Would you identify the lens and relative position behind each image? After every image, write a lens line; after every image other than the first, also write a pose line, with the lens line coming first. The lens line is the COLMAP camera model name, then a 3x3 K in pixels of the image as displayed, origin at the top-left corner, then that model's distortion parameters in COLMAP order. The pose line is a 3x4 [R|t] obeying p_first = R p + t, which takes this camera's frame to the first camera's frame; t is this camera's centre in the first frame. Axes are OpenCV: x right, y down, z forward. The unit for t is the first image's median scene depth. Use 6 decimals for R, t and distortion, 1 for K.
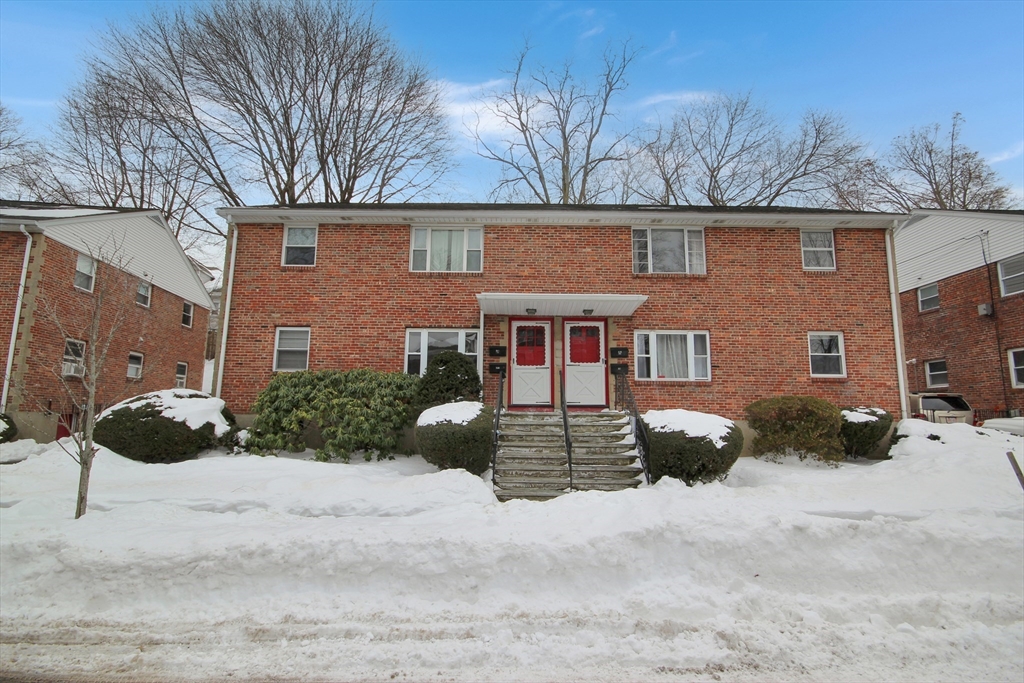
lens RADIAL K [[492.3, 0, 512.1], [0, 492.3, 342.2], [0, 0, 1]] dist [0.019061, -0.001927]
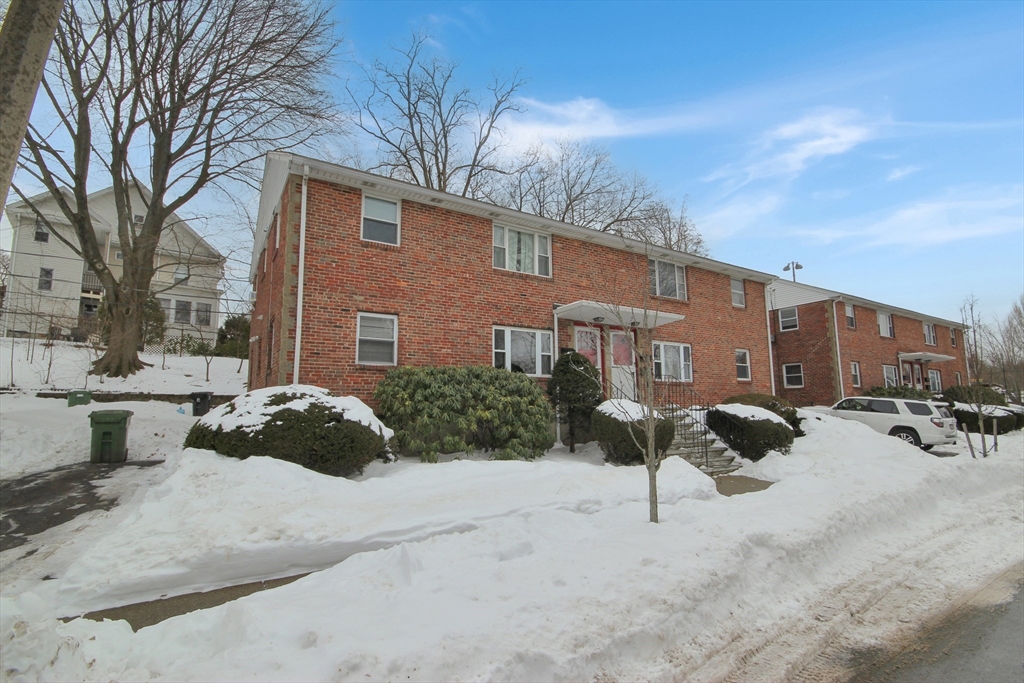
lens RADIAL K [[492.3, 0, 512.4], [0, 492.3, 341.5], [0, 0, 1]] dist [0.019061, -0.001927]
pose [[0.833373, 0.056965, 0.549767, -0.720050], [-0.064818, 0.997884, -0.005143, 0.007264], [-0.548897, -0.031349, 0.835302, 0.148636]]
